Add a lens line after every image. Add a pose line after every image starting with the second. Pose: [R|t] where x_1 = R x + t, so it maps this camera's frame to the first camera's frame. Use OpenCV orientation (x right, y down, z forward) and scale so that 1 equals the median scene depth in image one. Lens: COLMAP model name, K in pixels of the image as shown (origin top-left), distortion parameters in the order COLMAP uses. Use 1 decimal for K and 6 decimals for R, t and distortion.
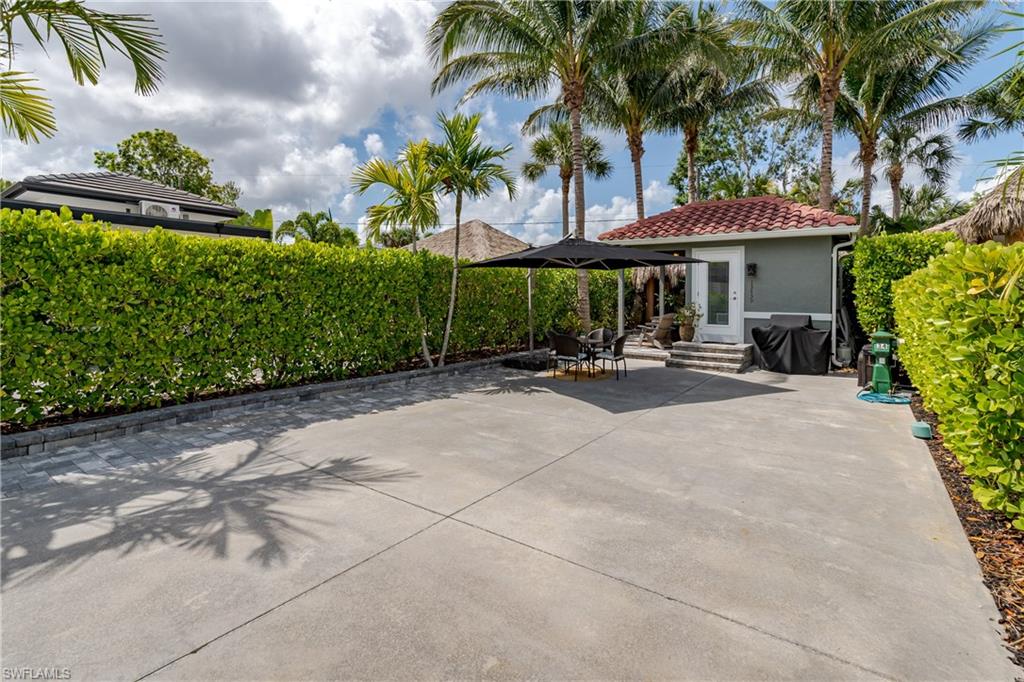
lens RADIAL K [[476.0, 0, 509.9], [0, 476.0, 298.5], [0, 0, 1]] dist [0.006174, -0.001309]
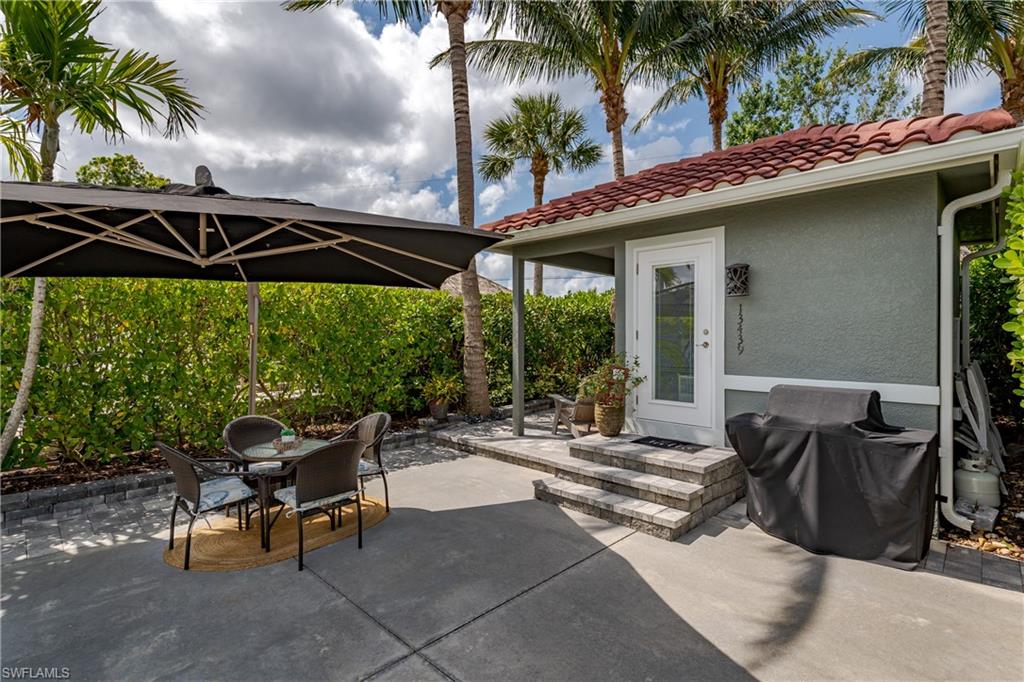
lens RADIAL K [[476.0, 0, 528.8], [0, 476.0, 342.5], [0, 0, 1]] dist [0.006174, -0.001309]
pose [[0.991173, -0.006918, -0.132398, 0.384329], [0.007841, 0.999948, 0.006445, -0.006730], [0.132346, -0.007426, 0.991176, 0.556856]]
